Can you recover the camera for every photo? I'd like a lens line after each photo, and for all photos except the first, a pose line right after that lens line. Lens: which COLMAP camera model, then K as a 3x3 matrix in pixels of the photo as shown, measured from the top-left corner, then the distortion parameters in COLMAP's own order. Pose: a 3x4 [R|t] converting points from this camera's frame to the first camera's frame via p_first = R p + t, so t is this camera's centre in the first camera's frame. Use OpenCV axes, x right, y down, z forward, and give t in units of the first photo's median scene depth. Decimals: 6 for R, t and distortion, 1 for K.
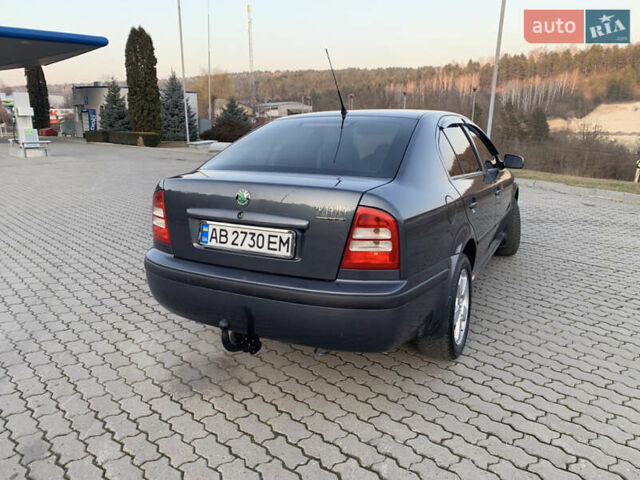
lens RADIAL K [[495.0, 0, 310.0], [0, 495.0, 237.6], [0, 0, 1]] dist [0.029714, -0.027316]
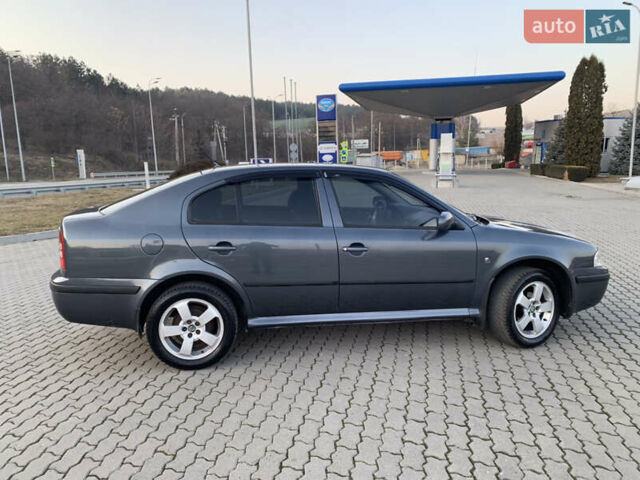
lens RADIAL K [[495.0, 0, 310.0], [0, 495.0, 237.6], [0, 0, 1]] dist [0.029714, -0.027316]
pose [[0.562250, 0.123412, -0.817707, 0.165946], [-0.170848, 0.984805, 0.031156, -0.019540], [0.809126, 0.122186, 0.574791, 0.059733]]
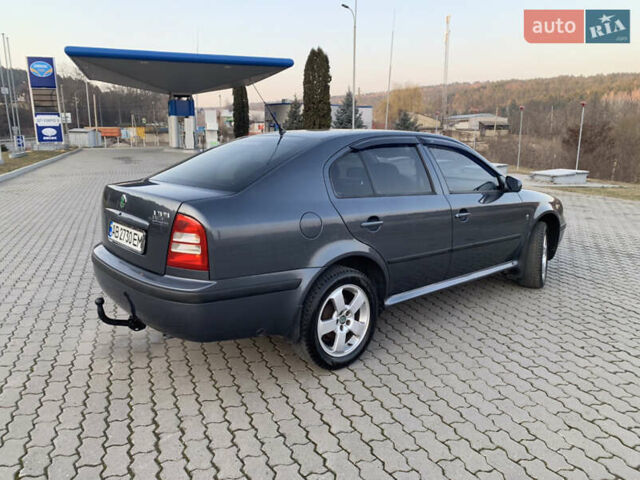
lens RADIAL K [[495.0, 0, 310.0], [0, 495.0, 237.6], [0, 0, 1]] dist [0.029714, -0.027316]
pose [[0.925995, 0.081987, -0.368526, 0.069929], [-0.090811, 0.995846, -0.006632, -0.002327], [0.366451, 0.039607, 0.929594, 0.001128]]
